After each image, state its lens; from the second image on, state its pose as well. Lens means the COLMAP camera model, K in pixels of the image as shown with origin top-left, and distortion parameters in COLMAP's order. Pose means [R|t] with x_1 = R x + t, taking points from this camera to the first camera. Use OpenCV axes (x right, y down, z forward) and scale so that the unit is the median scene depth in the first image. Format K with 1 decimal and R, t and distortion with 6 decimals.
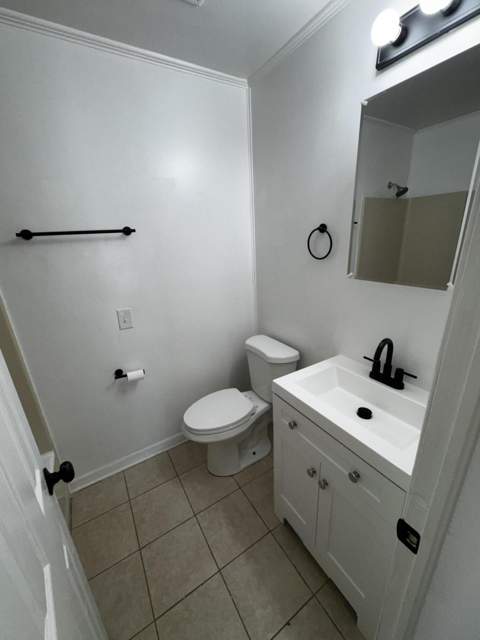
lens RADIAL K [[253.9, 0, 239.1], [0, 253.9, 322.6], [0, 0, 1]] dist [-0.002798, 0.000580]
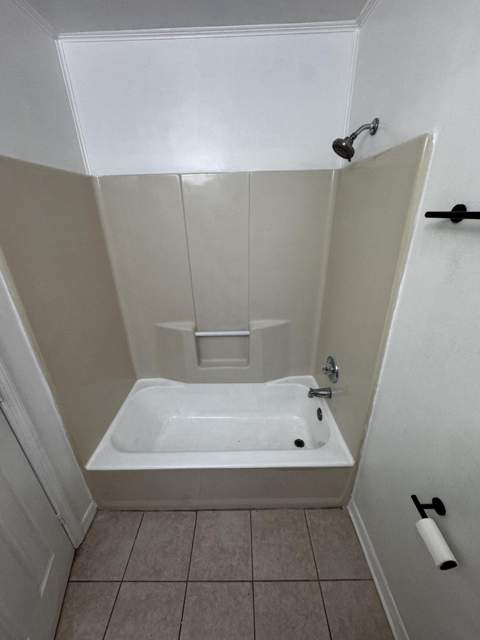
lens RADIAL K [[253.9, 0, 239.9], [0, 253.9, 320.7], [0, 0, 1]] dist [-0.002798, 0.000580]
pose [[-0.526620, 0.387031, -0.756888, -0.041835], [-0.227195, 0.793888, 0.564026, -0.325413], [0.819179, 0.468988, -0.330146, 0.792615]]
